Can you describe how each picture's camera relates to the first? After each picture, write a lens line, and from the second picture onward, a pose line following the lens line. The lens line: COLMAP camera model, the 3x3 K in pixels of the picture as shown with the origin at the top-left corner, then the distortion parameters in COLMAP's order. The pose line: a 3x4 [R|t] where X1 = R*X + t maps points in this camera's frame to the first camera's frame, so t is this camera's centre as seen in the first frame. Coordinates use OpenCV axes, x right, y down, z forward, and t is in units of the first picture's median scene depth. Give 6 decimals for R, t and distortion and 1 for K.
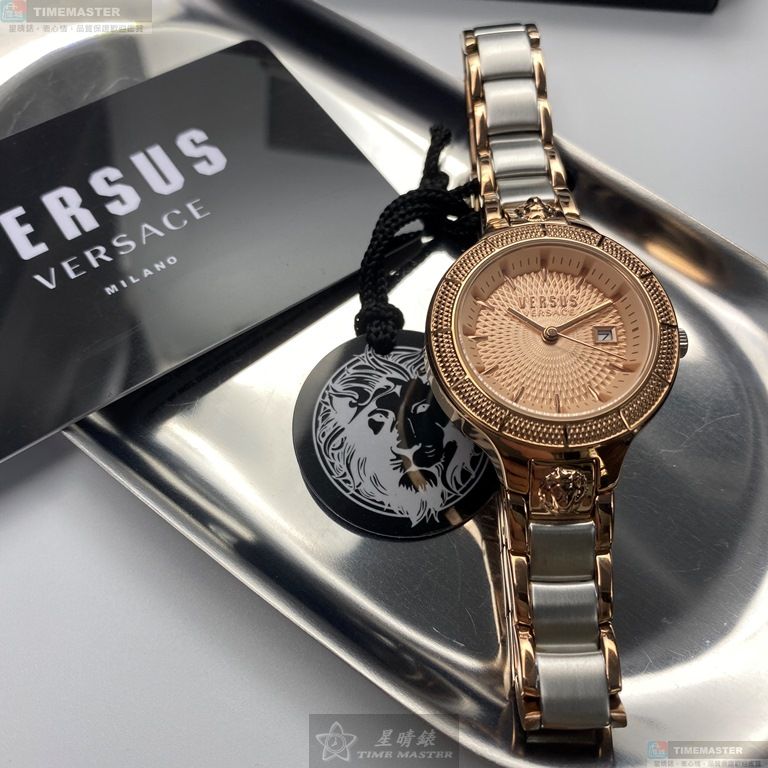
lens RADIAL K [[769.2, 0, 380.7], [0, 769.2, 382.3], [0, 0, 1]] dist [-0.005031, 0.000000]
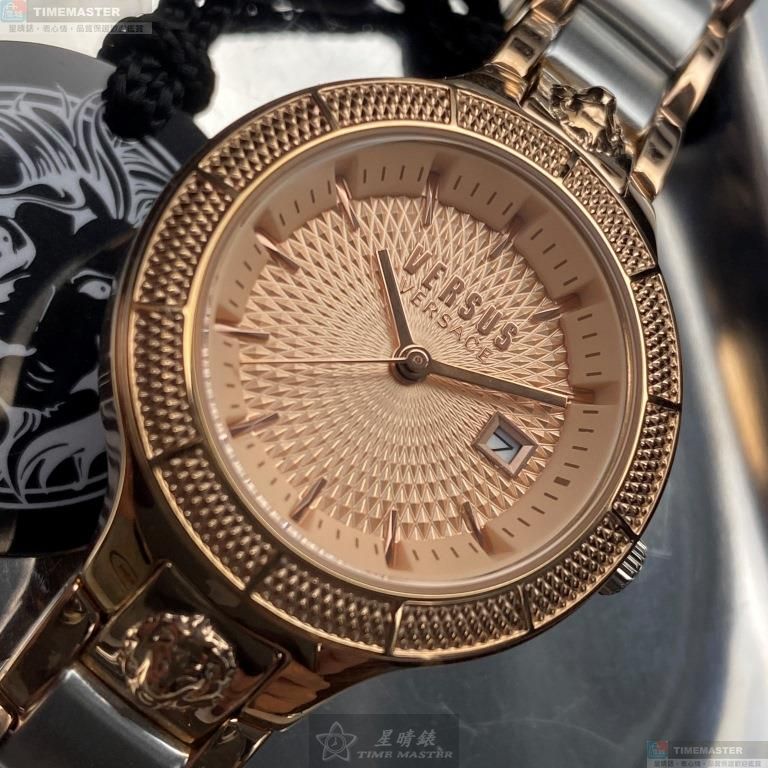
lens RADIAL K [[1443.0, 0, 377.2], [0, 1443.0, 385.4], [0, 0, 1]] dist [0.128934, 0.000000]
pose [[0.743078, 0.646977, 0.171043, 0.076278], [-0.661106, 0.749347, 0.037670, -0.068304], [-0.103798, -0.141069, 0.984543, 0.207537]]
